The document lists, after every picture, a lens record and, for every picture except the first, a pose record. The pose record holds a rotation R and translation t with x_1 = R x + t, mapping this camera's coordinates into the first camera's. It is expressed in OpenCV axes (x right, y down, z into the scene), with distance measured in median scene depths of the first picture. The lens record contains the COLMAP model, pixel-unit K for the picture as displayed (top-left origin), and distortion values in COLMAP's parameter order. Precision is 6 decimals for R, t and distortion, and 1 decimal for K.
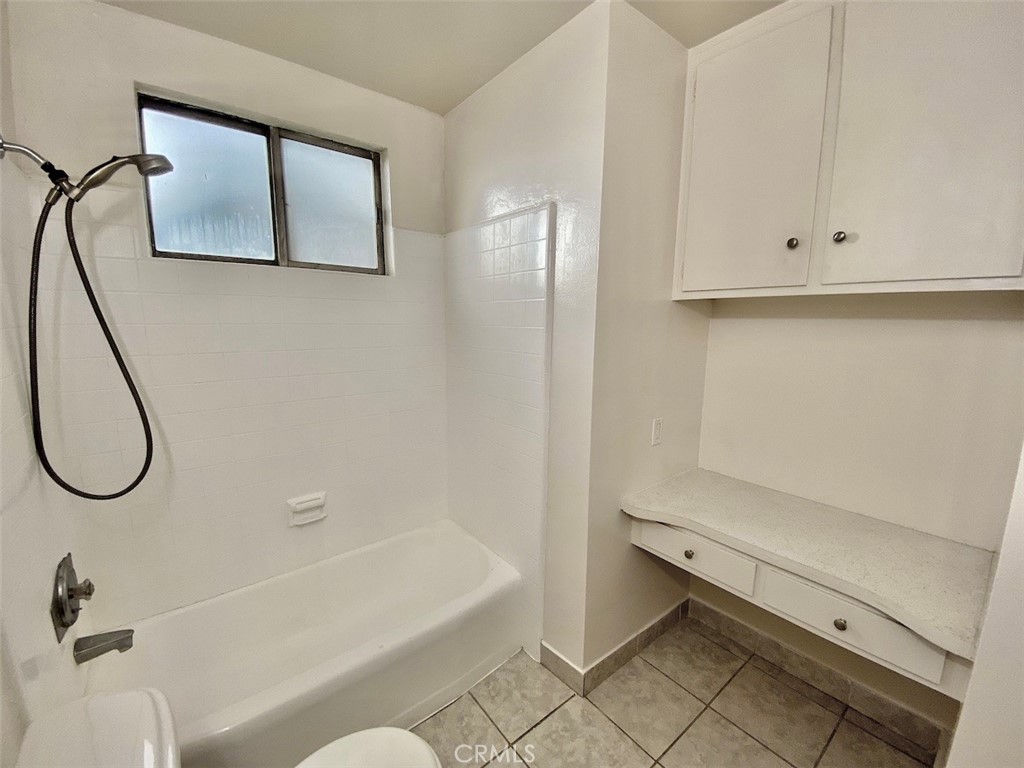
lens RADIAL K [[416.6, 0, 505.1], [0, 416.6, 384.3], [0, 0, 1]] dist [0.014909, -0.018795]
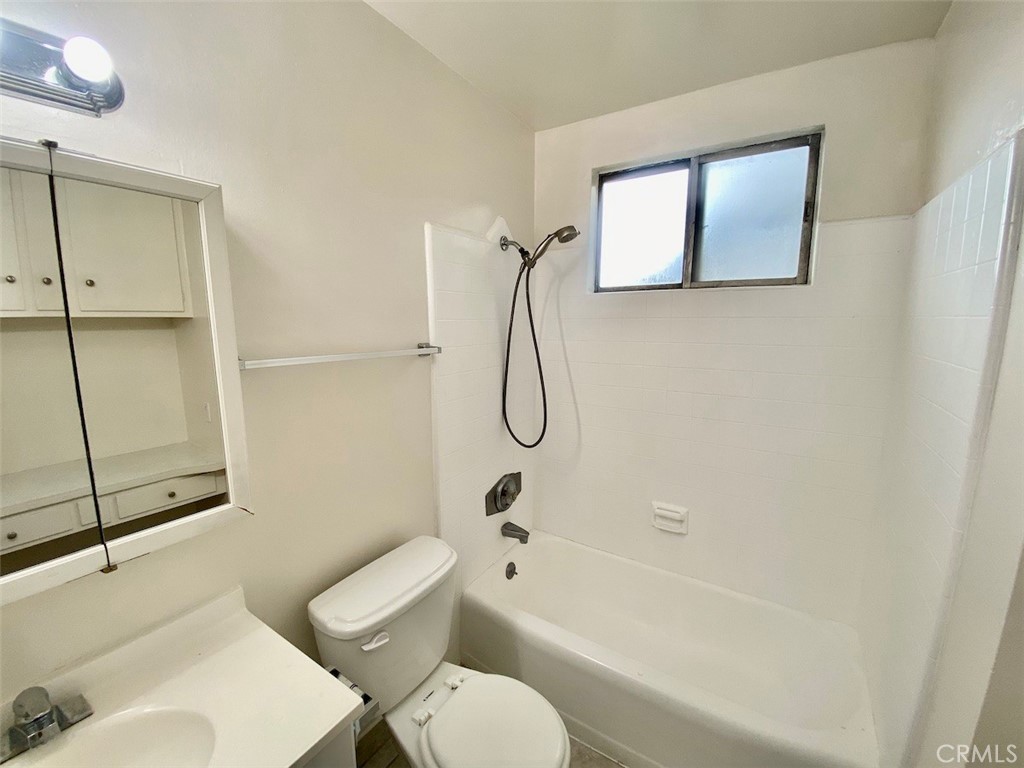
lens RADIAL K [[413.9, 0, 507.6], [0, 413.9, 385.9], [0, 0, 1]] dist [0.026752, -0.023893]
pose [[0.315607, 0.135887, -0.939110, 0.355613], [-0.140466, 0.985480, 0.095390, -0.074826], [0.938436, 0.101807, 0.330112, 0.250898]]
